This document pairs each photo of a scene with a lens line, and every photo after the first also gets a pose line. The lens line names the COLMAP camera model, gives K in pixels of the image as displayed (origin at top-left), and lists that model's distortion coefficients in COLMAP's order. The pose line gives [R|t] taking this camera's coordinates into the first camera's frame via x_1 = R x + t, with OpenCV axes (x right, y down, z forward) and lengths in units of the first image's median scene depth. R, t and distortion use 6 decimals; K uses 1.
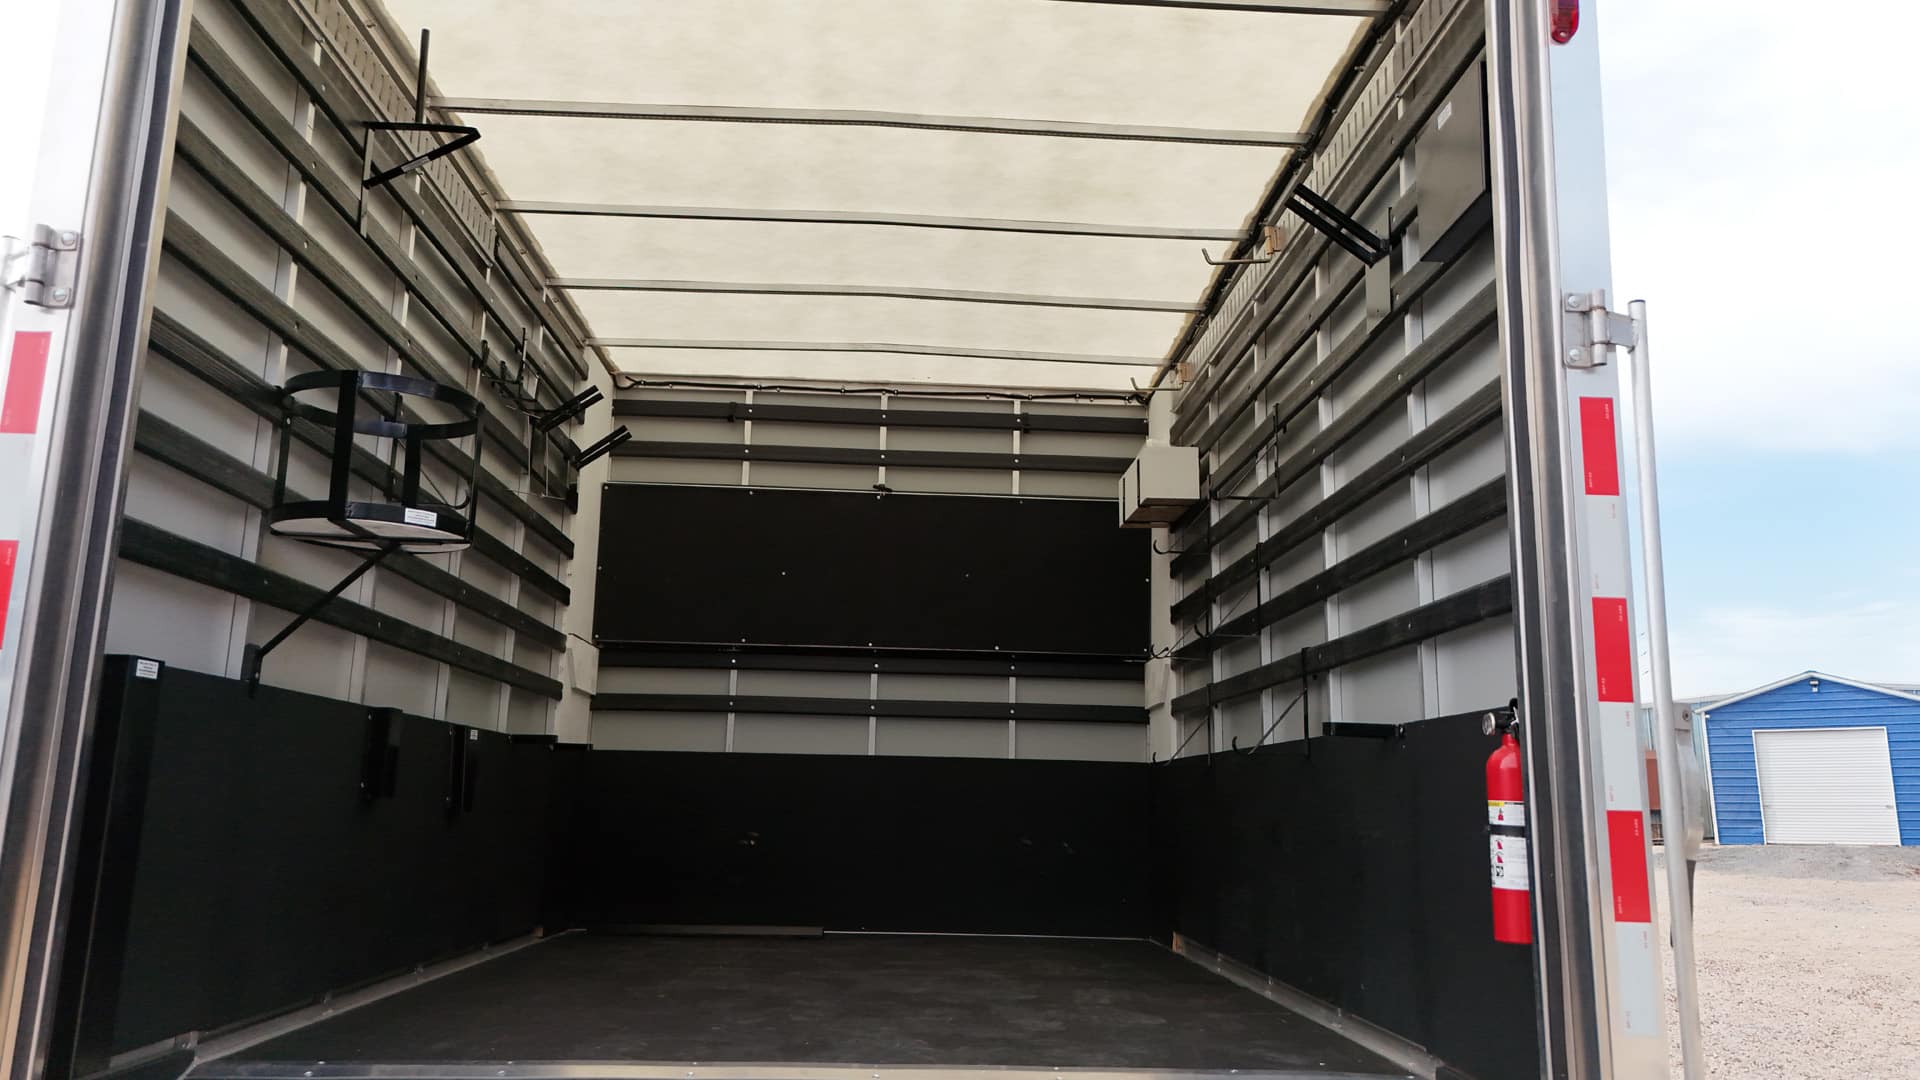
lens RADIAL K [[1417.9, 0, 972.0], [0, 1417.9, 537.7], [0, 0, 1]] dist [0.092465, -0.088873]
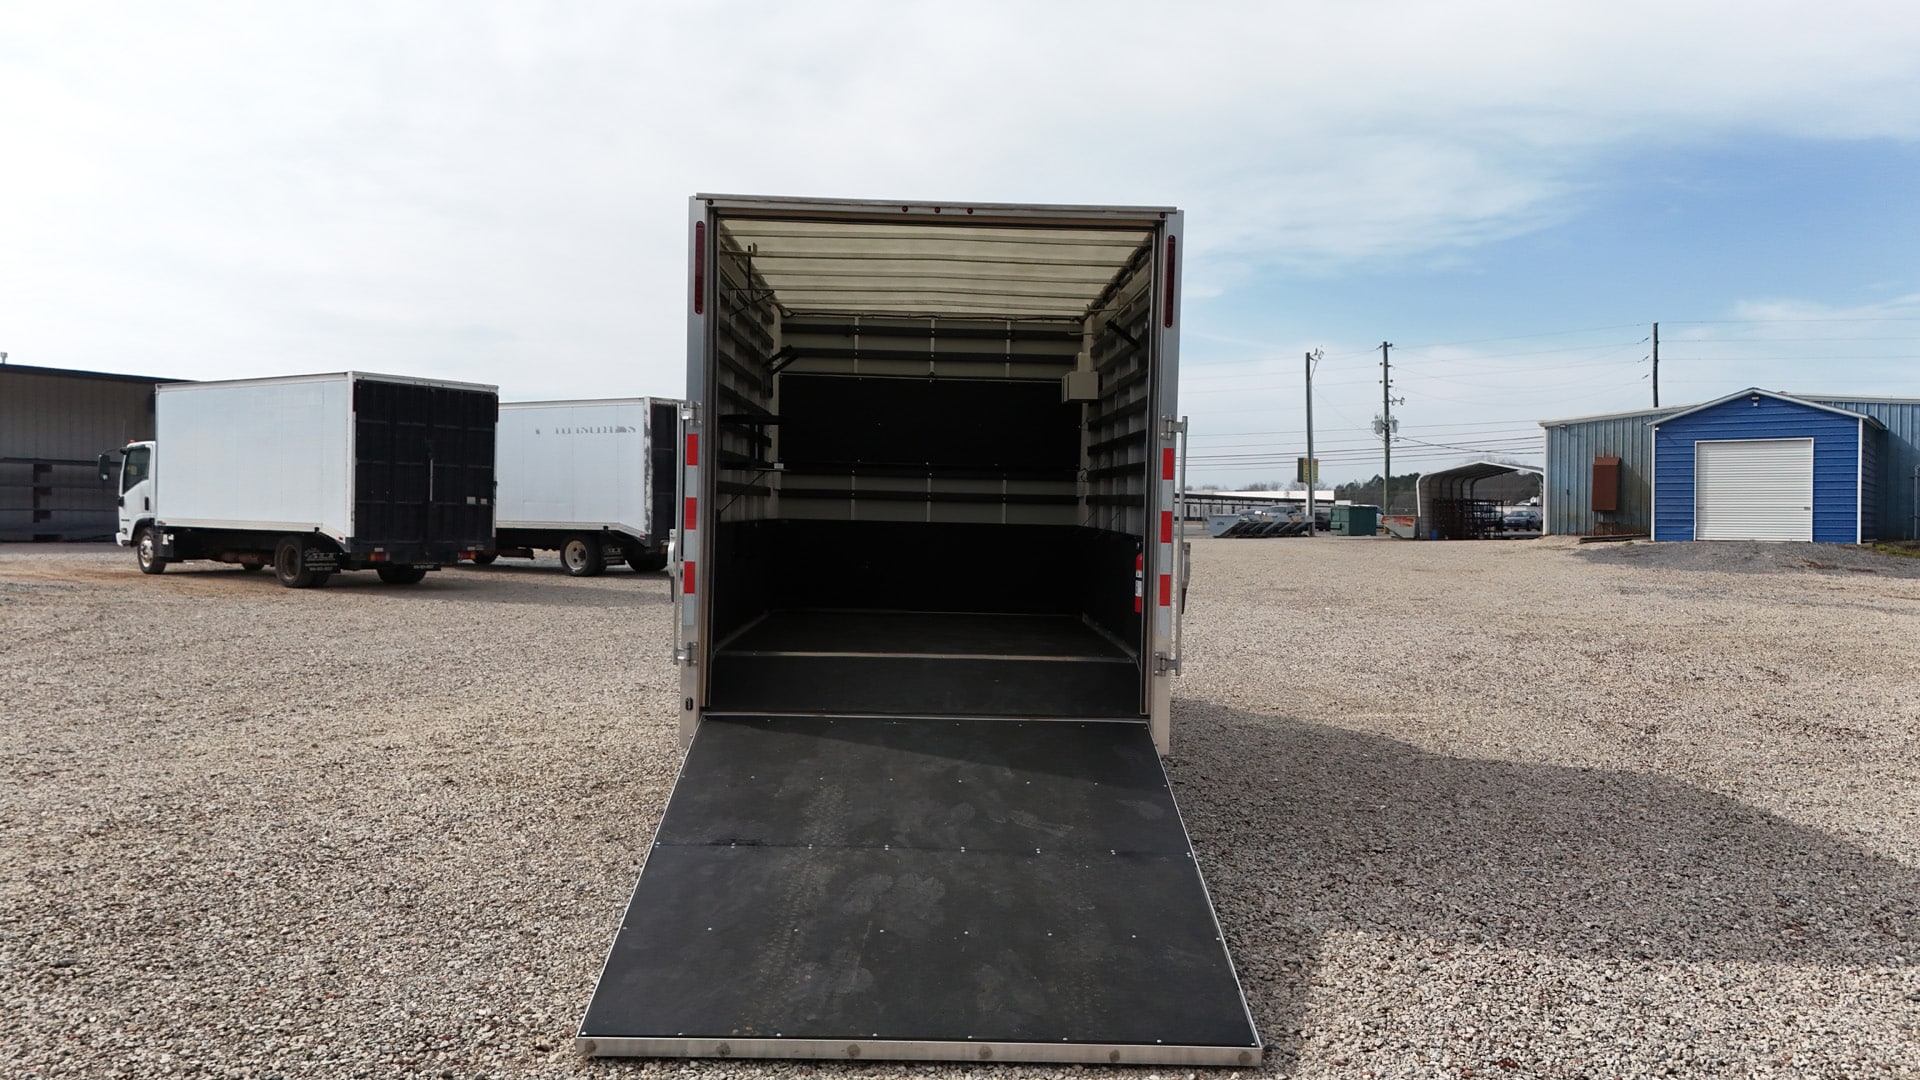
lens RADIAL K [[1417.9, 0, 972.0], [0, 1417.9, 537.7], [0, 0, 1]] dist [0.092465, -0.088873]
pose [[0.999861, 0.001246, -0.016620, 0.016336], [0.002278, 0.977616, 0.210383, -0.208499], [0.016510, -0.210392, 0.977478, -0.785746]]
